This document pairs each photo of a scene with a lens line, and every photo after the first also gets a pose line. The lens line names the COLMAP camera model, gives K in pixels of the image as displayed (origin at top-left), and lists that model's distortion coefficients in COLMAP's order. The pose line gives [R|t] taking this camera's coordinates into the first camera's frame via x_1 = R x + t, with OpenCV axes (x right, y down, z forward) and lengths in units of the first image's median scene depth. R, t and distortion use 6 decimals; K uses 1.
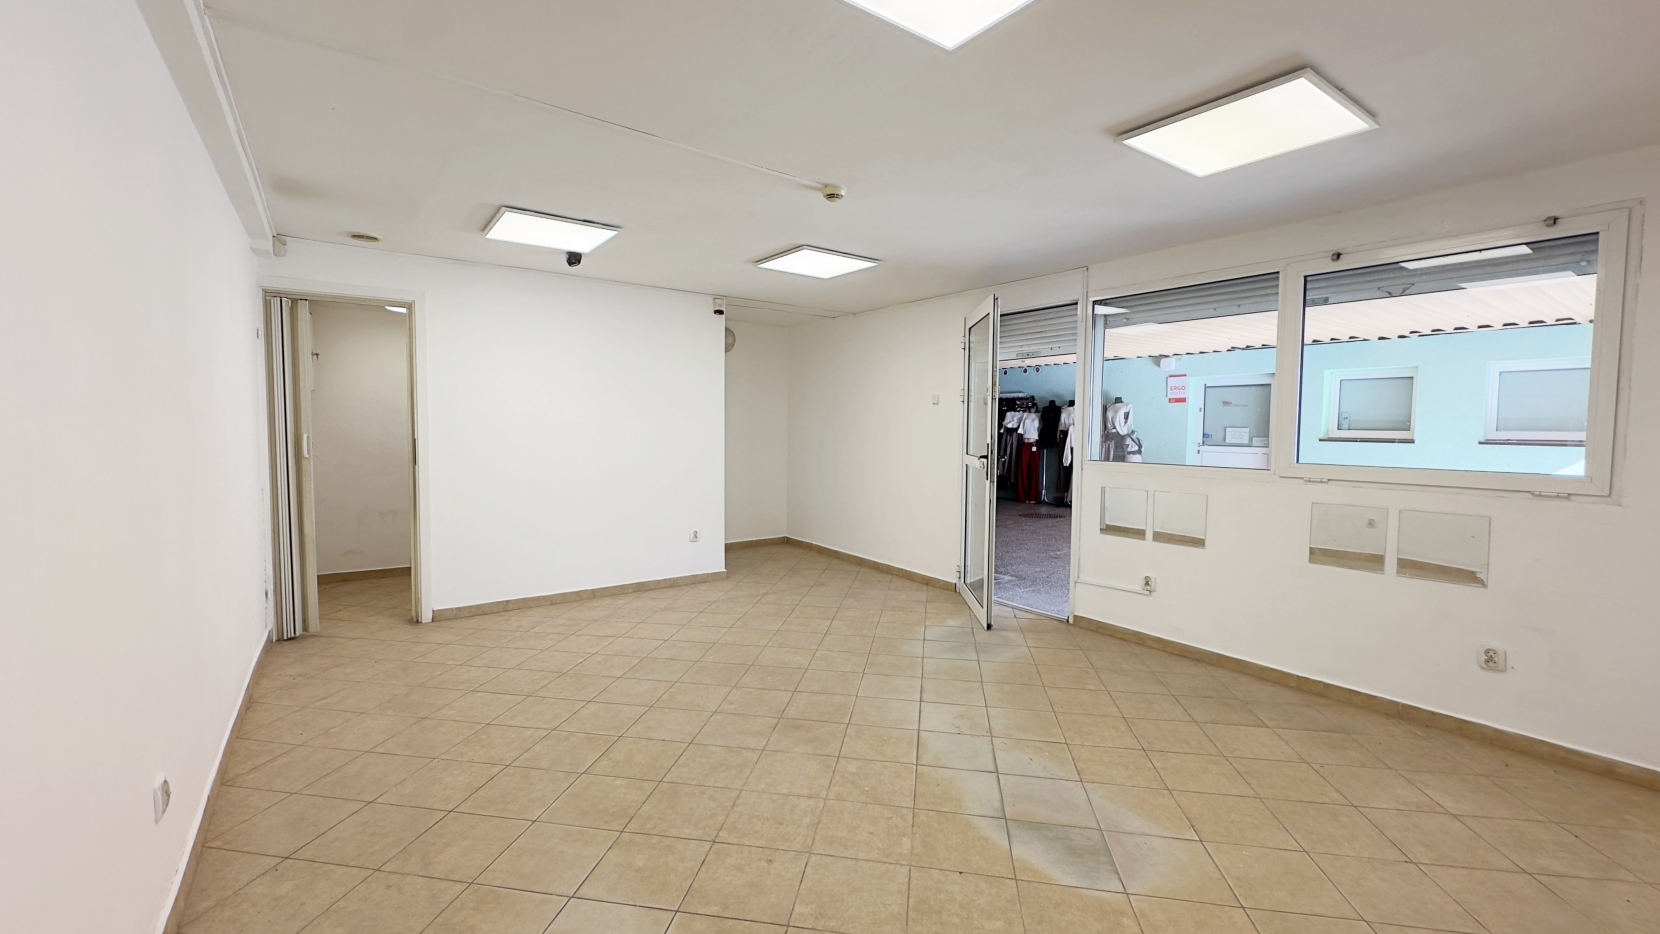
lens RADIAL K [[674.3, 0, 830.0], [0, 674.3, 467.0], [0, 0, 1]] dist [0.001038, 0.000010]
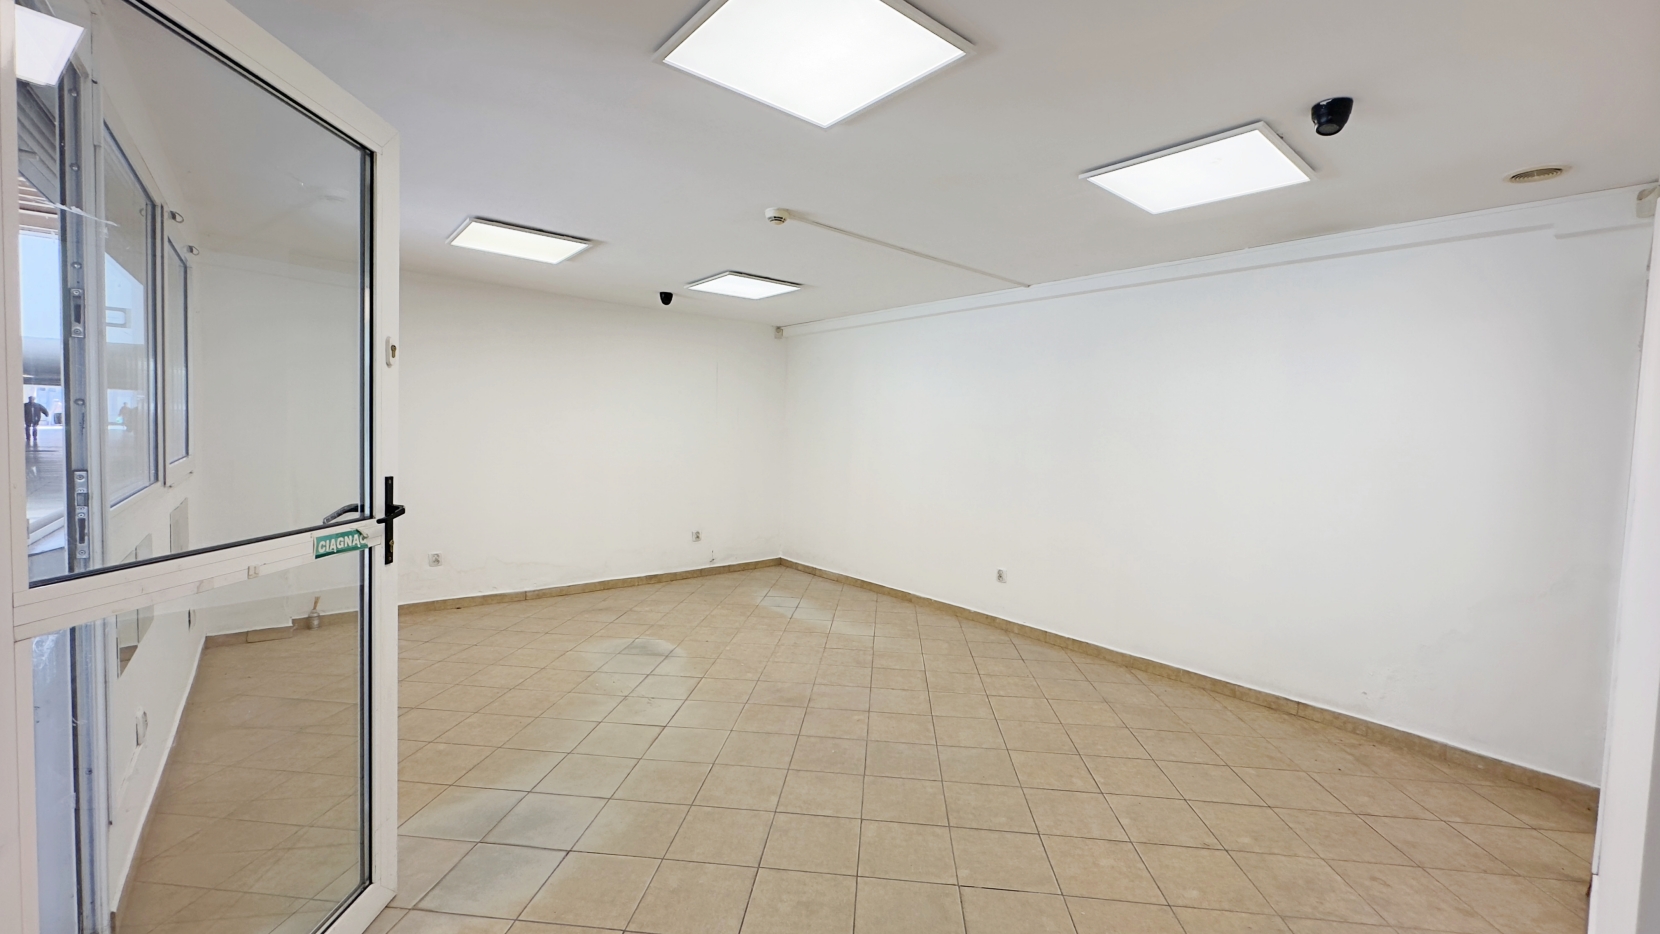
lens RADIAL K [[667.2, 0, 830.0], [0, 667.2, 467.0], [0, 0, 1]] dist [0.001052, 0.000054]
pose [[-0.996734, -0.038410, -0.071028, -0.015819], [-0.046404, 0.992331, 0.114566, -0.127879], [0.066083, 0.117488, -0.990873, 1.782566]]
